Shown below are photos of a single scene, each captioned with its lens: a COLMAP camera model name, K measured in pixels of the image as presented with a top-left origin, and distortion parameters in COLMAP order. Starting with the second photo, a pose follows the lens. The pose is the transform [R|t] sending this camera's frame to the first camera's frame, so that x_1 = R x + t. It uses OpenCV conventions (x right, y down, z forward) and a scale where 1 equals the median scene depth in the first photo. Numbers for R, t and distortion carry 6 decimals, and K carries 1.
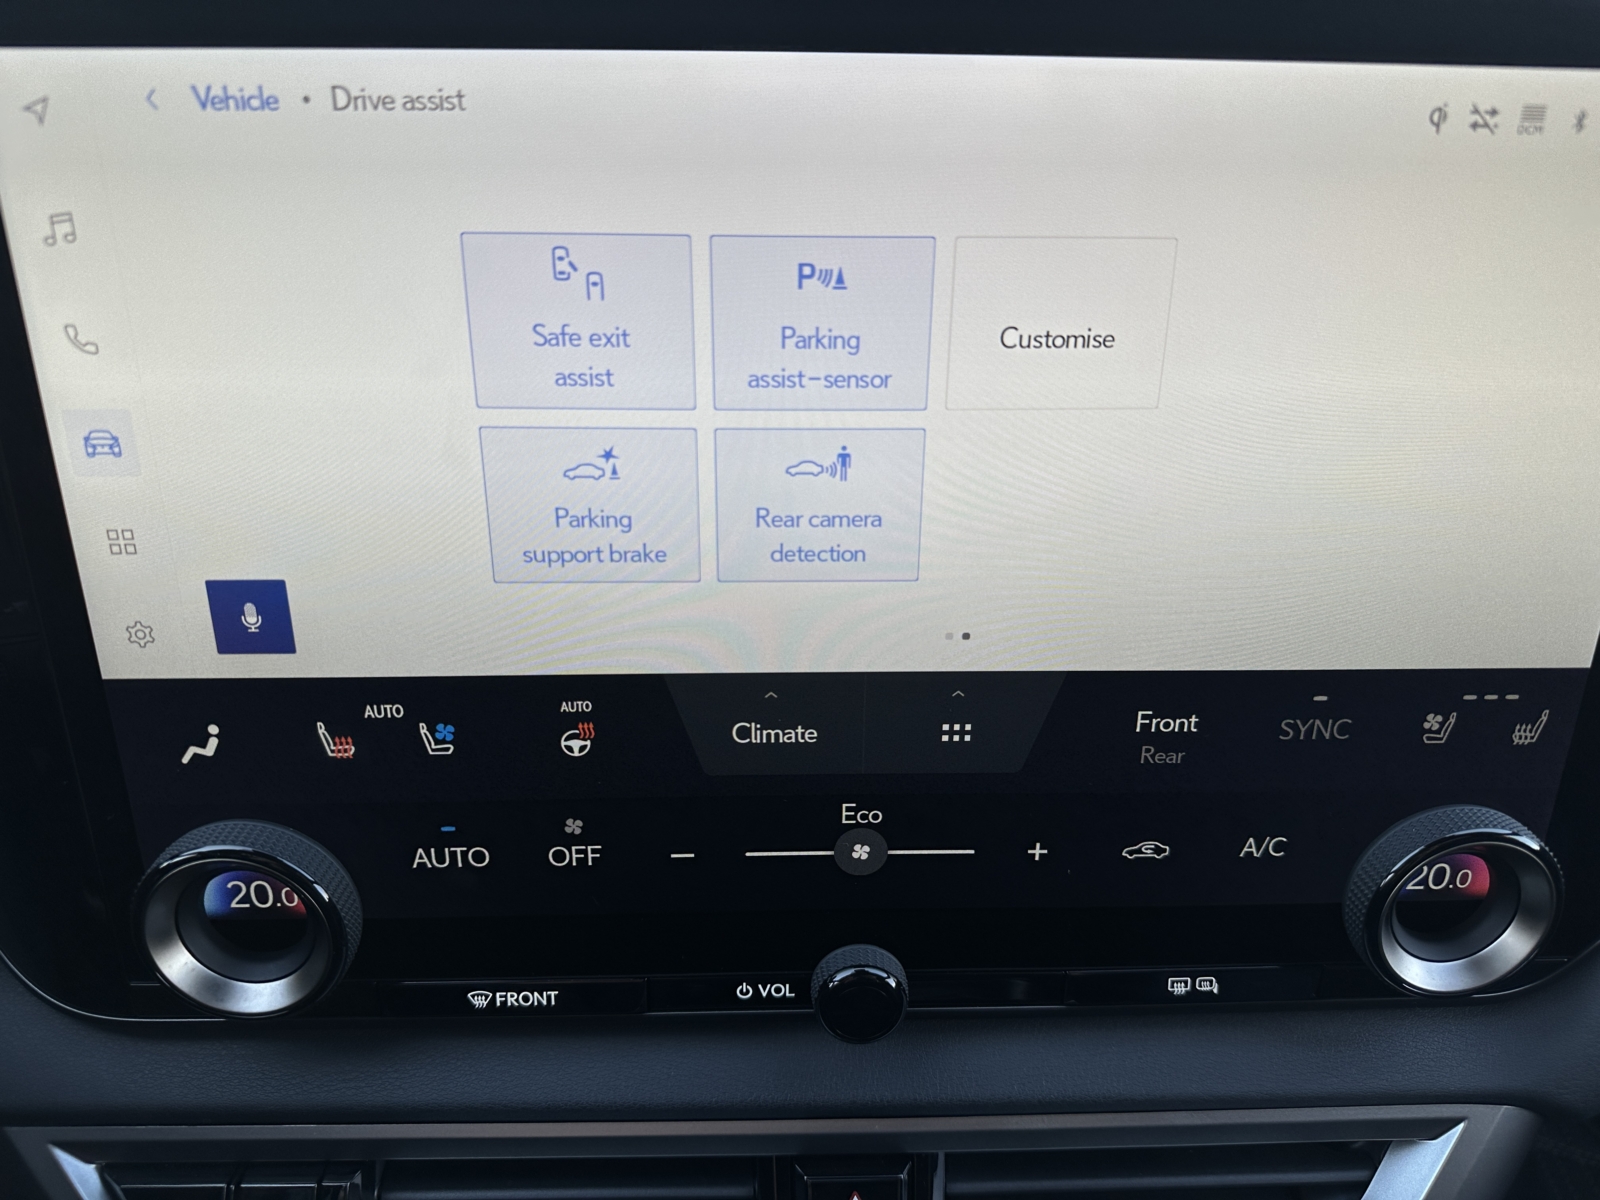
lens RADIAL K [[1161.7, 0, 800.0], [0, 1161.7, 600.0], [0, 0, 1]] dist [-0.031935, -0.004789]
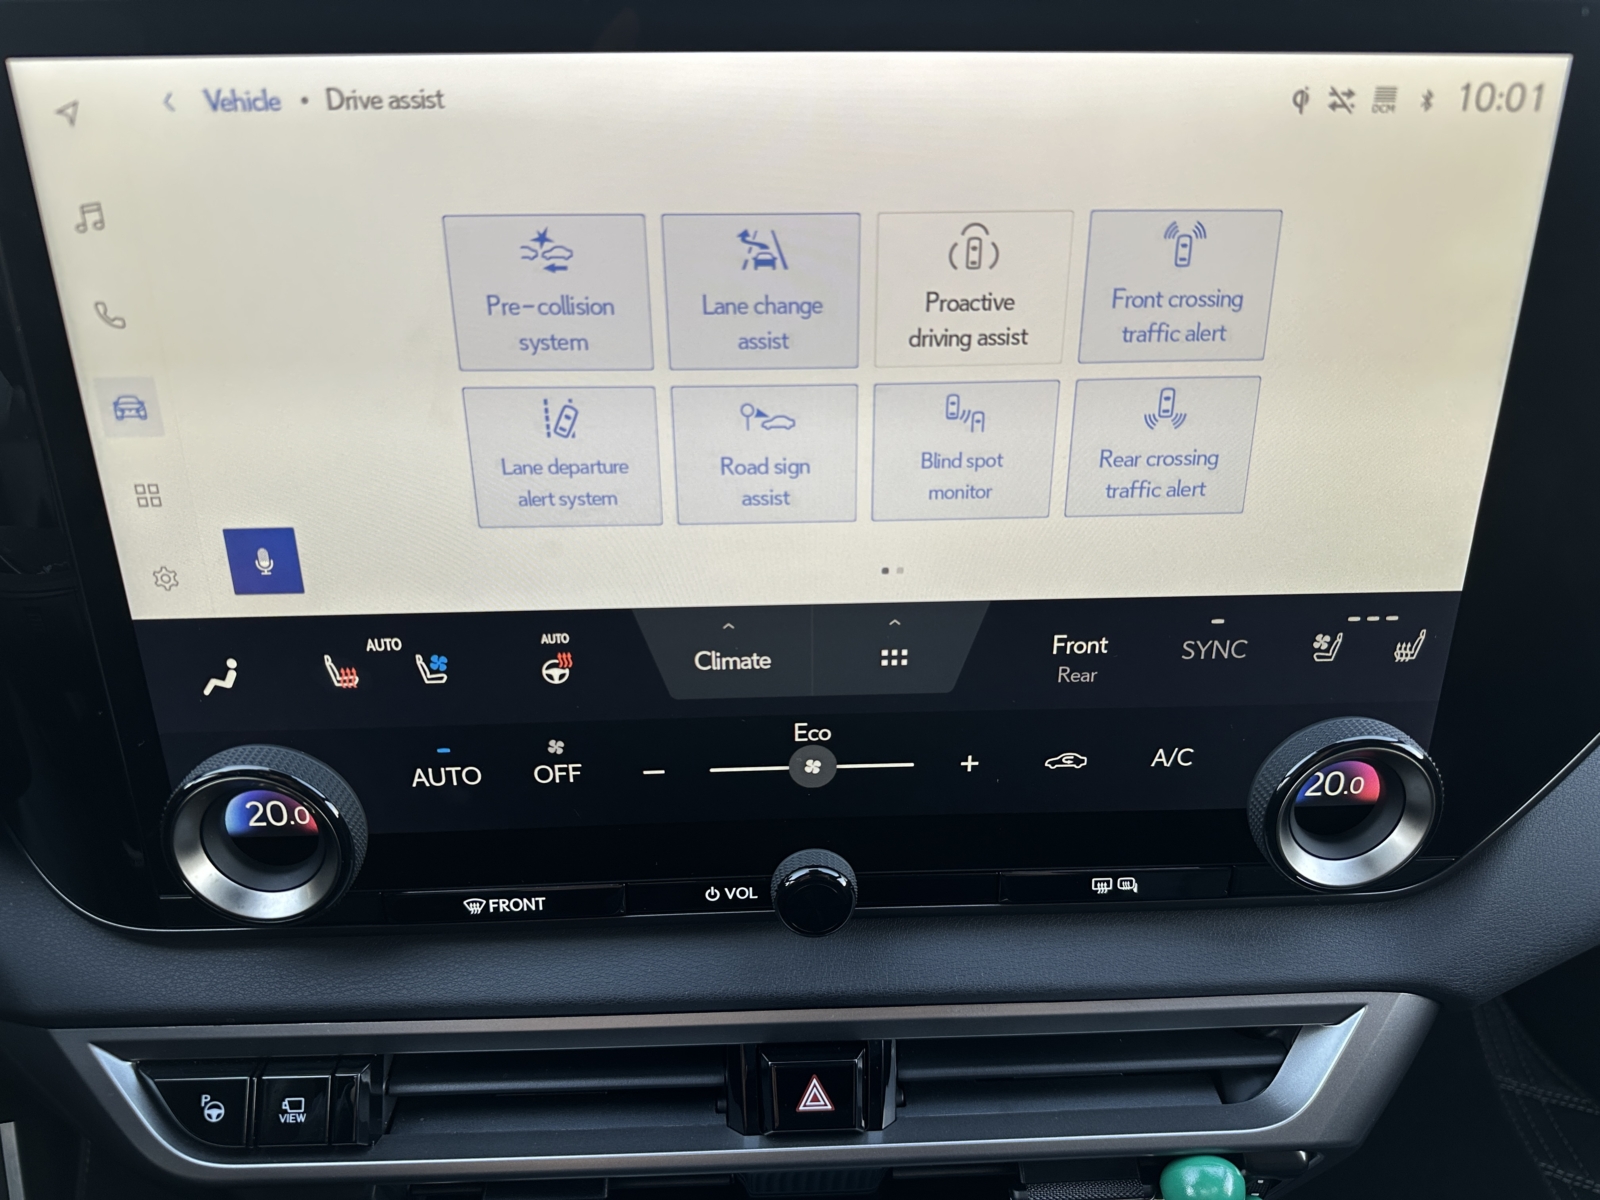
lens RADIAL K [[1150.5, 0, 800.0], [0, 1150.5, 600.0], [0, 0, 1]] dist [-0.006959, -0.032633]
pose [[0.999873, -0.015873, 0.001728, 0.042350], [0.015853, 0.999812, 0.011197, 0.044840], [-0.001905, -0.011168, 0.999936, -0.114806]]
